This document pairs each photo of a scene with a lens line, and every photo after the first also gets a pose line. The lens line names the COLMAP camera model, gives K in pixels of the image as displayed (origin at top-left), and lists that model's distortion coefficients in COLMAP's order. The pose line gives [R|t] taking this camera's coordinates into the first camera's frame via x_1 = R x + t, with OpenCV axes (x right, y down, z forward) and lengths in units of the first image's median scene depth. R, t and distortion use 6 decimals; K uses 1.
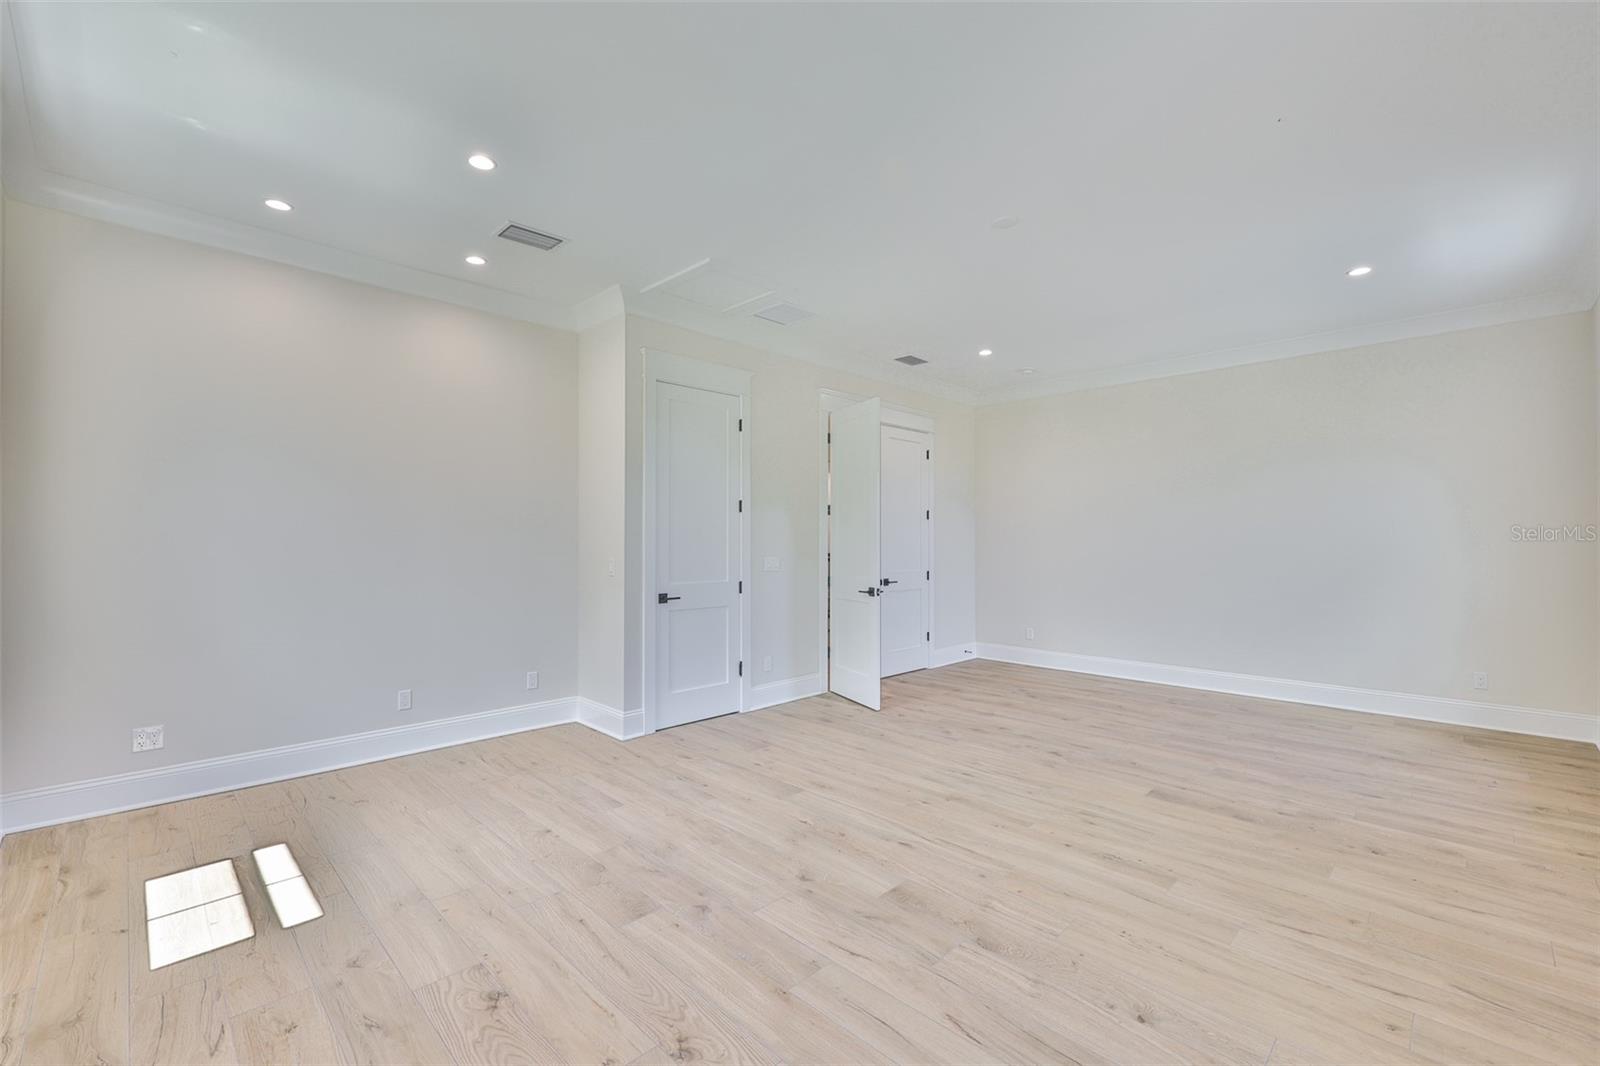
lens RADIAL K [[685.8, 0, 800.0], [0, 685.8, 533.0], [0, 0, 1]] dist [-0.001238, -0.000085]
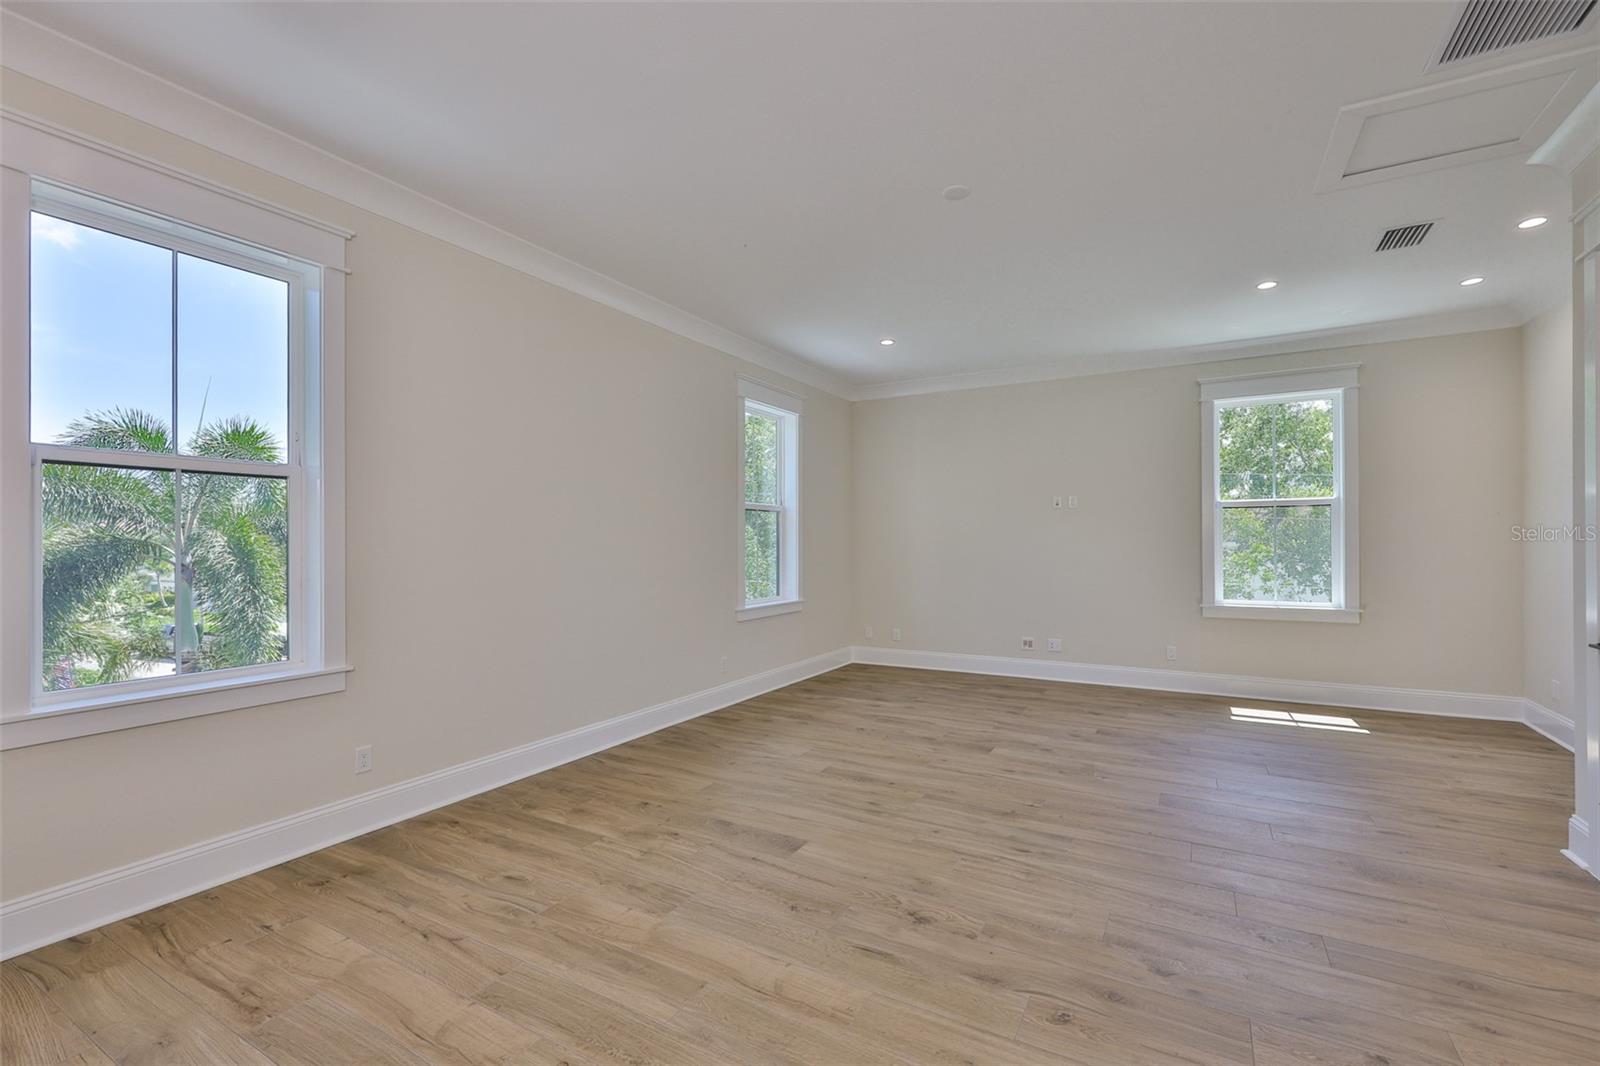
lens RADIAL K [[685.8, 0, 800.0], [0, 685.8, 533.0], [0, 0, 1]] dist [-0.001238, -0.000085]
pose [[-0.967894, -0.000627, -0.251358, 0.738591], [0.005330, 0.999721, -0.023017, 0.027784], [0.251303, -0.023618, -0.967620, 1.854289]]
